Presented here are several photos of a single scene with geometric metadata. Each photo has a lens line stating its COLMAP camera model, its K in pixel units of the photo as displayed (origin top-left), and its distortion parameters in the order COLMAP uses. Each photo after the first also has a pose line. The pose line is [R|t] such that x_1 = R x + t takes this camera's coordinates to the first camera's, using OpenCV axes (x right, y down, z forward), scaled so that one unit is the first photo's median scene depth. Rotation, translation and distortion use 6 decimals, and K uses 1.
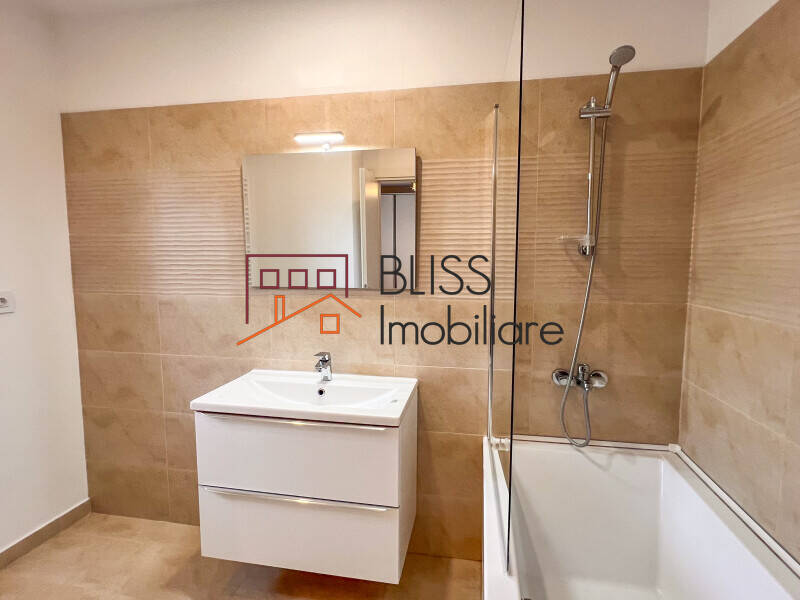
lens RADIAL K [[428.2, 0, 403.0], [0, 428.2, 299.2], [0, 0, 1]] dist [-0.004022, 0.002468]
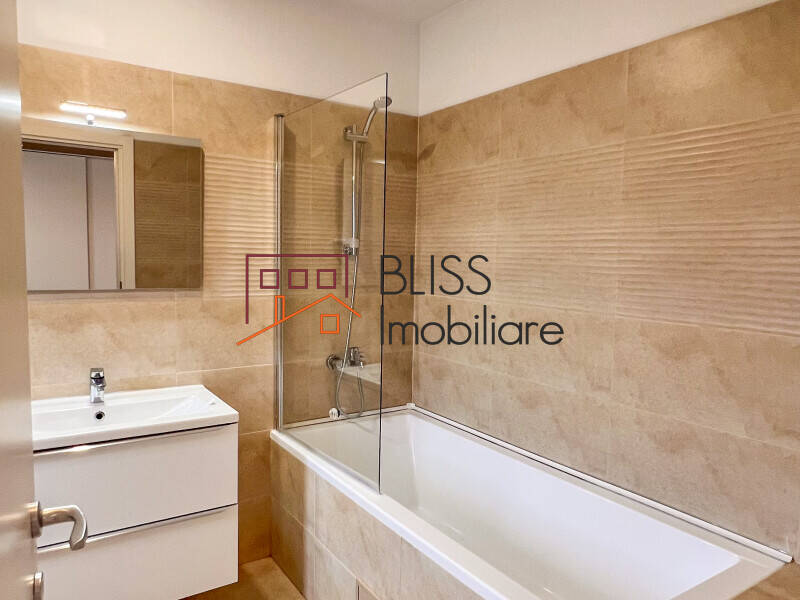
lens RADIAL K [[576.0, 0, 395.3], [0, 576.0, 301.3], [0, 0, 1]] dist [-0.004063, -0.003262]
pose [[0.713430, -0.040944, 0.699529, -0.571441], [0.048991, 0.998763, 0.008494, 0.015940], [-0.699011, 0.028211, 0.714554, -0.206427]]
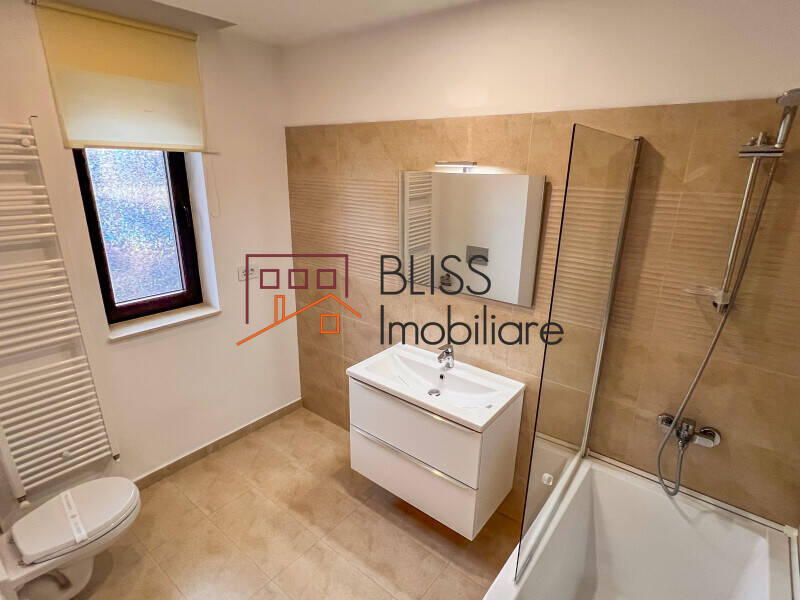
lens RADIAL K [[428.2, 0, 397.7], [0, 428.2, 302.7], [0, 0, 1]] dist [-0.004022, 0.002468]
pose [[0.880583, 0.156052, -0.447460, 0.221360], [-0.058966, 0.972969, 0.223281, -0.266181], [0.470208, -0.170232, 0.865982, -0.091223]]
